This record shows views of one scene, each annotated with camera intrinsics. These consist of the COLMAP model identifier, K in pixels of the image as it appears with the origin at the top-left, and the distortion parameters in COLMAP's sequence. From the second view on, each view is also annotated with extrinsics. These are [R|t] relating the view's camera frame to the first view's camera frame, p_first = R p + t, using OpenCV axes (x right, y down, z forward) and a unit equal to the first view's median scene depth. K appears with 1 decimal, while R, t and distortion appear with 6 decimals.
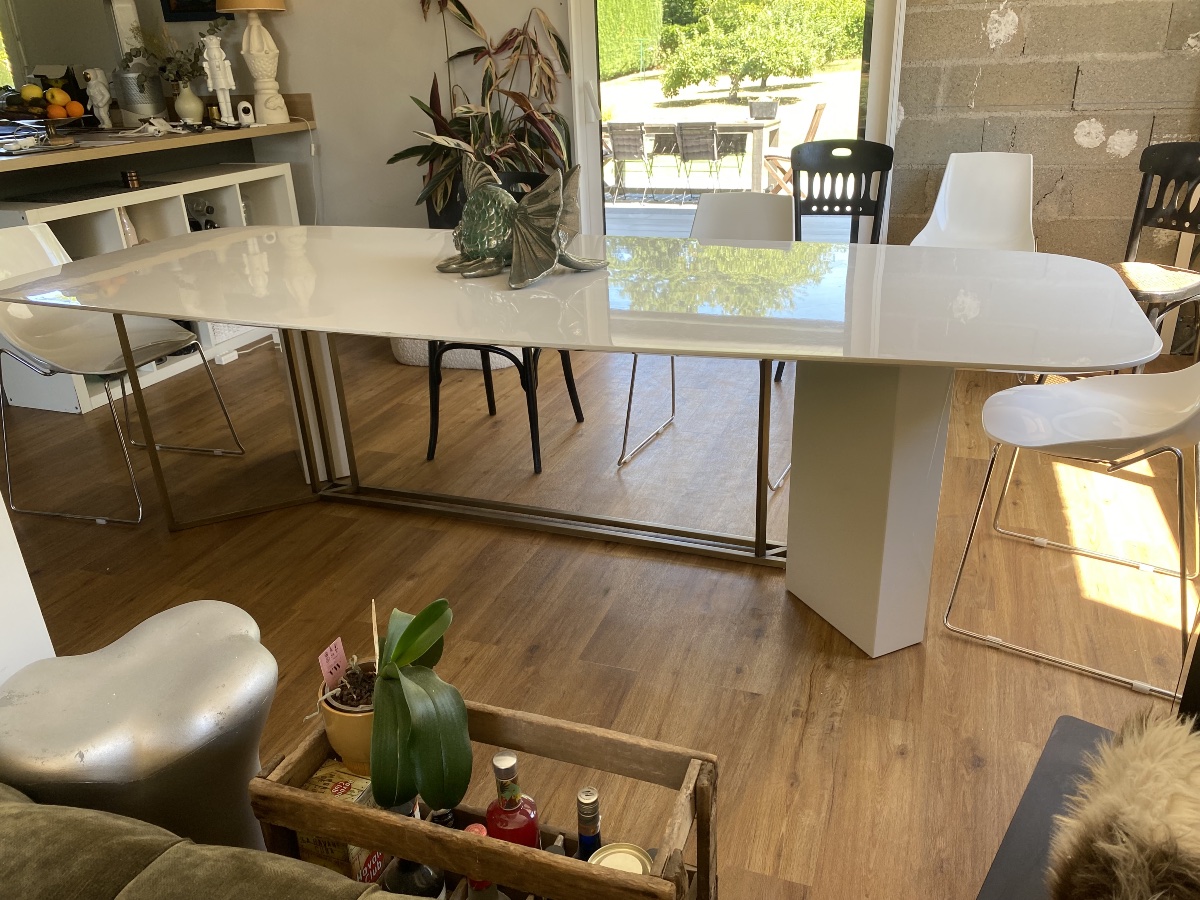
lens RADIAL K [[908.0, 0, 604.4], [0, 908.0, 433.3], [0, 0, 1]] dist [-0.006251, -0.005979]
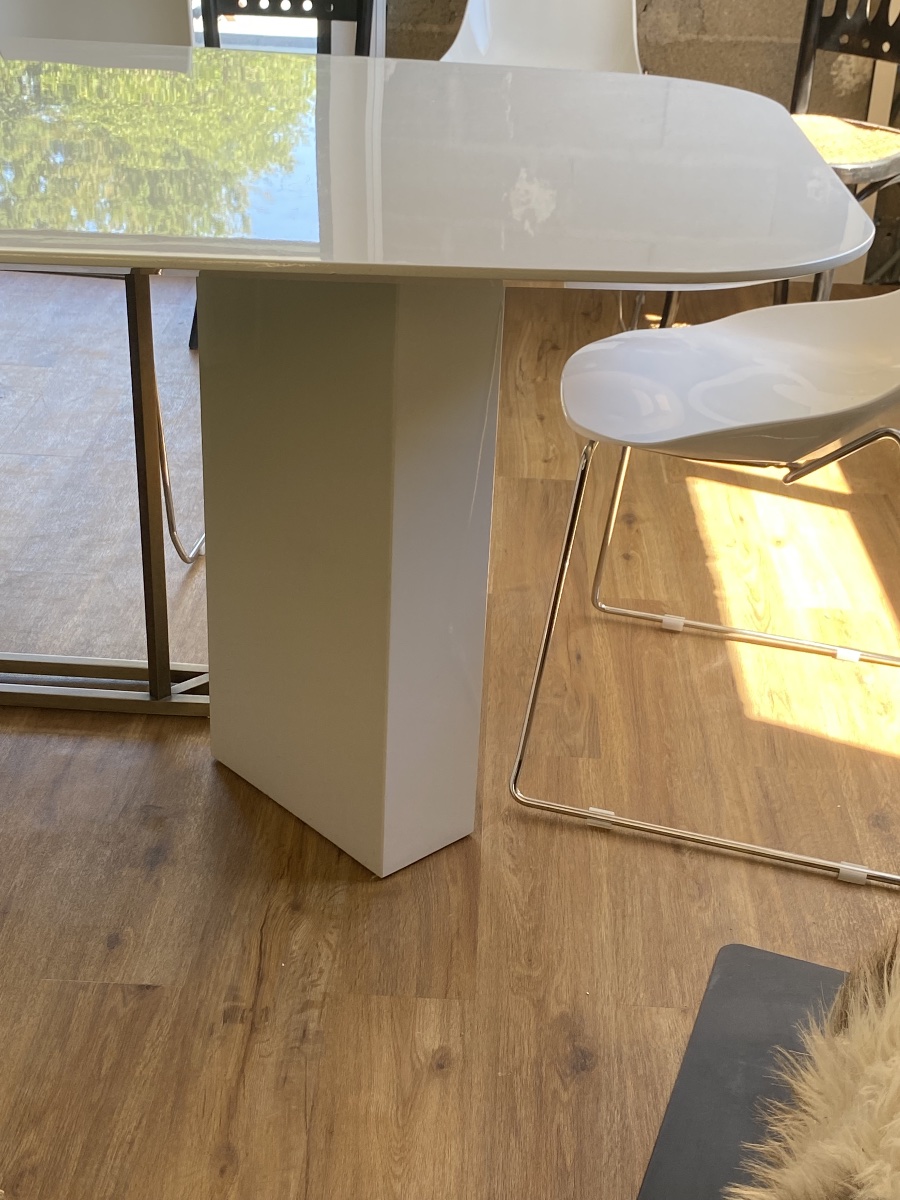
lens RADIAL K [[1618.0, 0, 450.0], [0, 1618.0, 600.0], [0, 0, 1]] dist [0.173124, -0.882403]
pose [[0.948564, -0.075991, 0.307329, 0.064505], [0.050735, 0.994706, 0.089363, 0.014108], [-0.312493, -0.069174, 0.947398, 0.138077]]
